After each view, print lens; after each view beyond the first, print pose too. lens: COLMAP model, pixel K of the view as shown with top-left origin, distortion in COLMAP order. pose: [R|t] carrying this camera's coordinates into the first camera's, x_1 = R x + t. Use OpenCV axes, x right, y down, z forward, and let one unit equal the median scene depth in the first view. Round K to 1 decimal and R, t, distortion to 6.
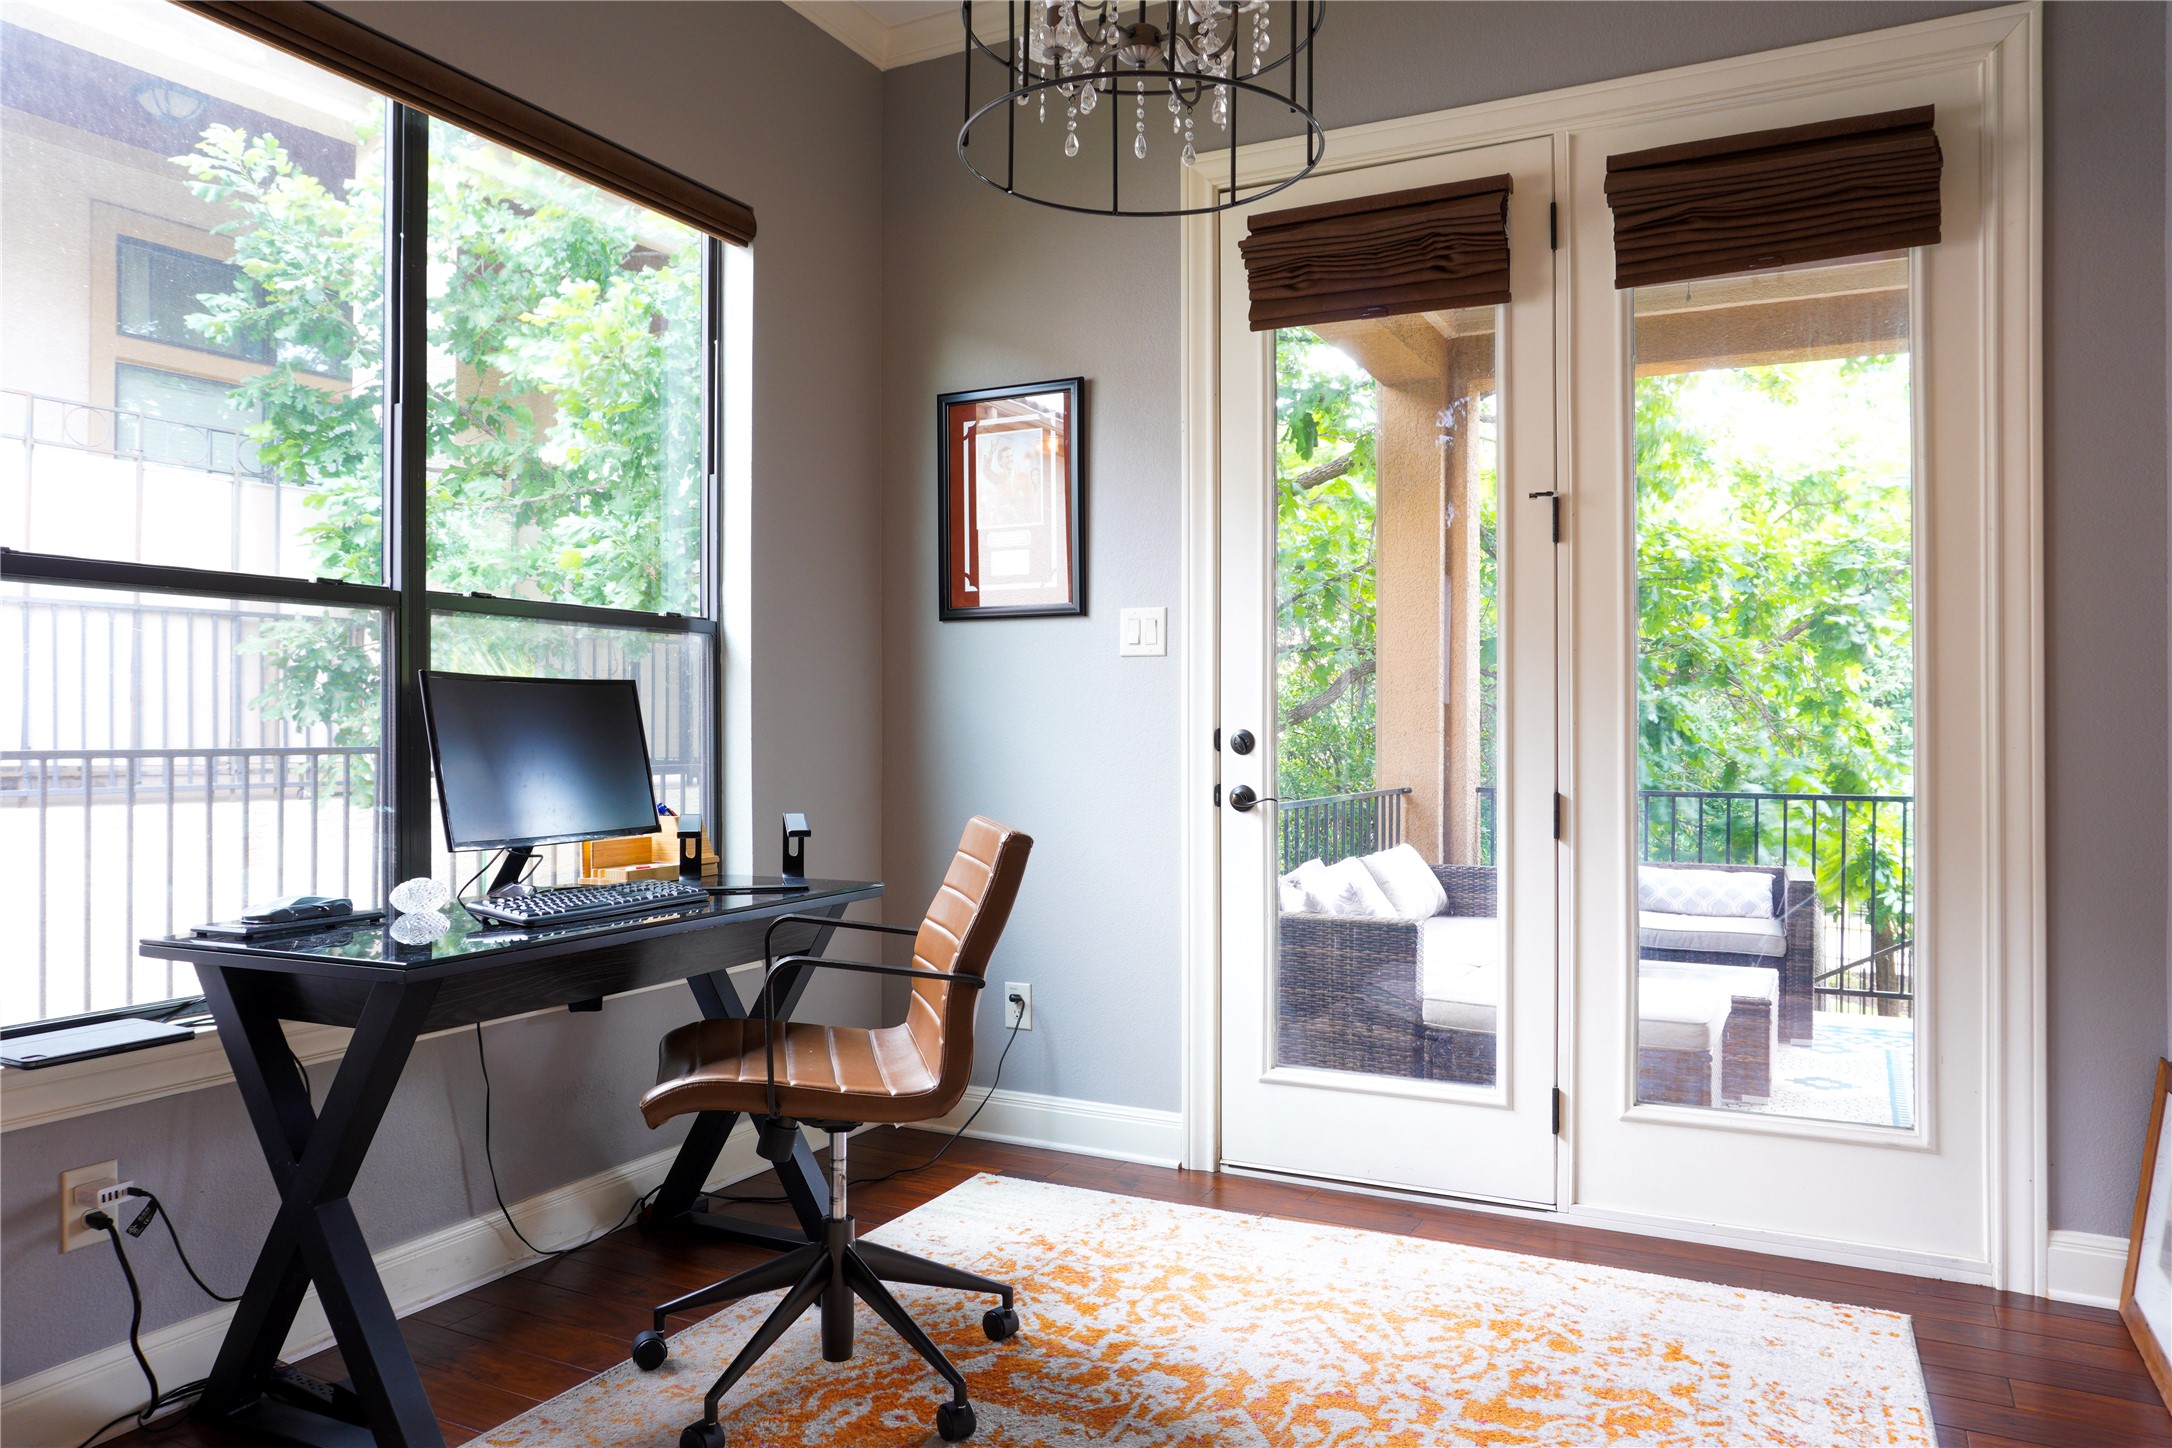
lens RADIAL K [[1449.9, 0, 1087.4], [0, 1449.9, 728.4], [0, 0, 1]] dist [-0.042617, -0.000302]
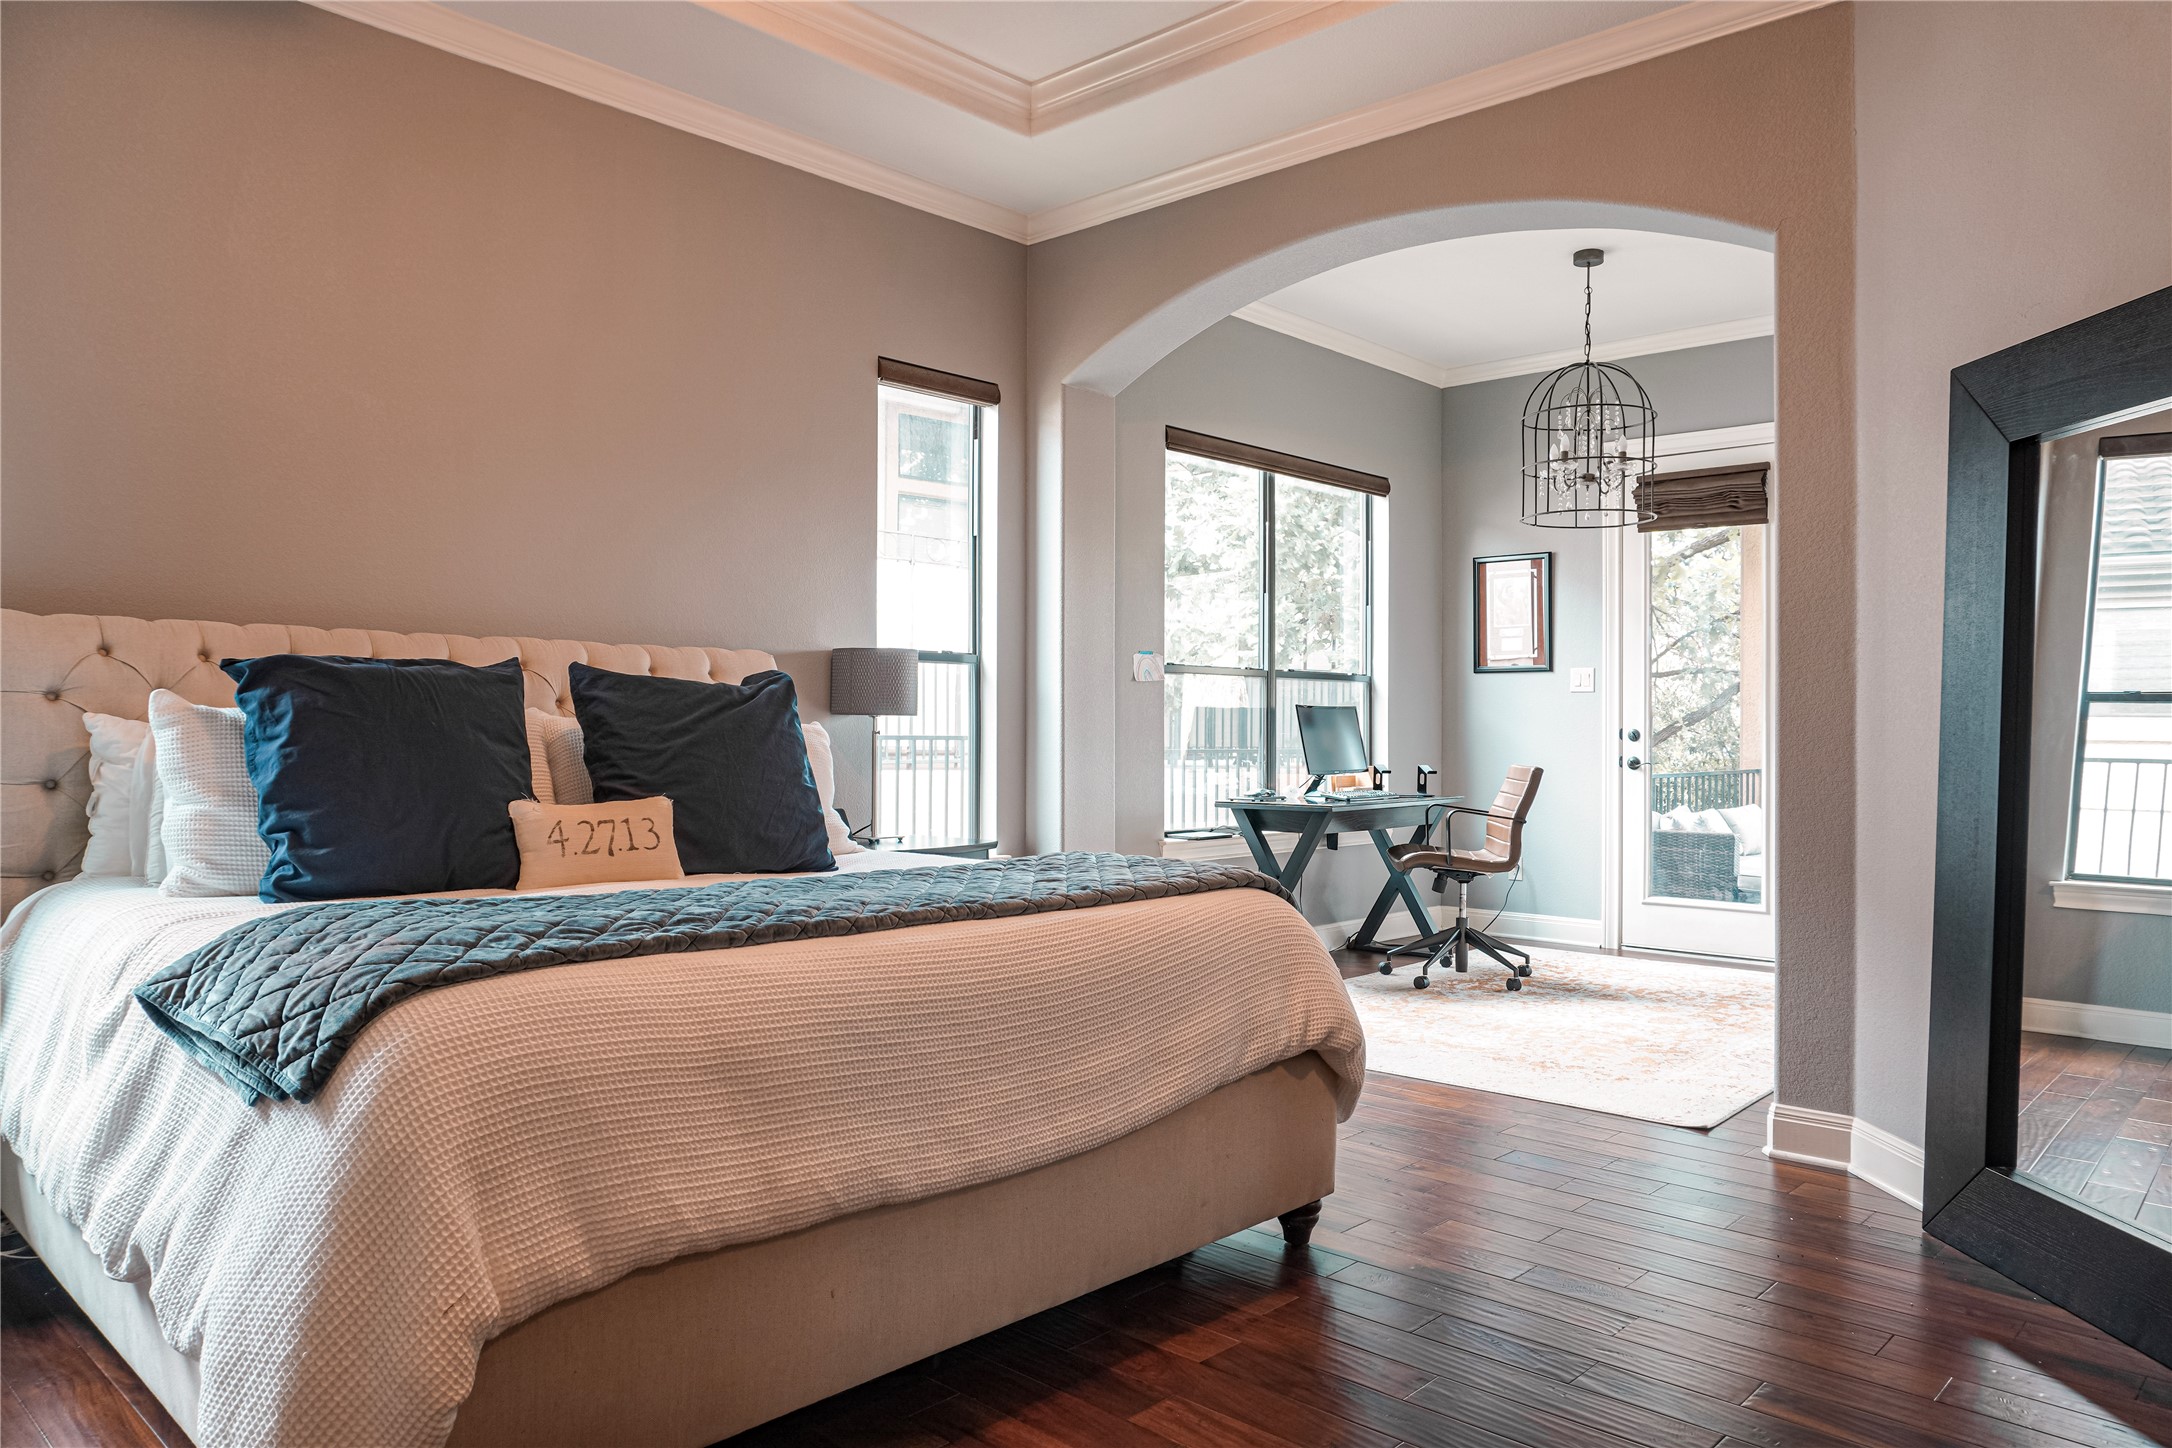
lens RADIAL K [[1460.2, 0, 1087.1], [0, 1460.2, 693.4], [0, 0, 1]] dist [-0.060313, -0.000515]
pose [[0.962400, 0.000335, -0.271637, -0.076708], [-0.006372, 0.999752, -0.021343, -0.000945], [0.271563, 0.022272, 0.962163, -1.137285]]
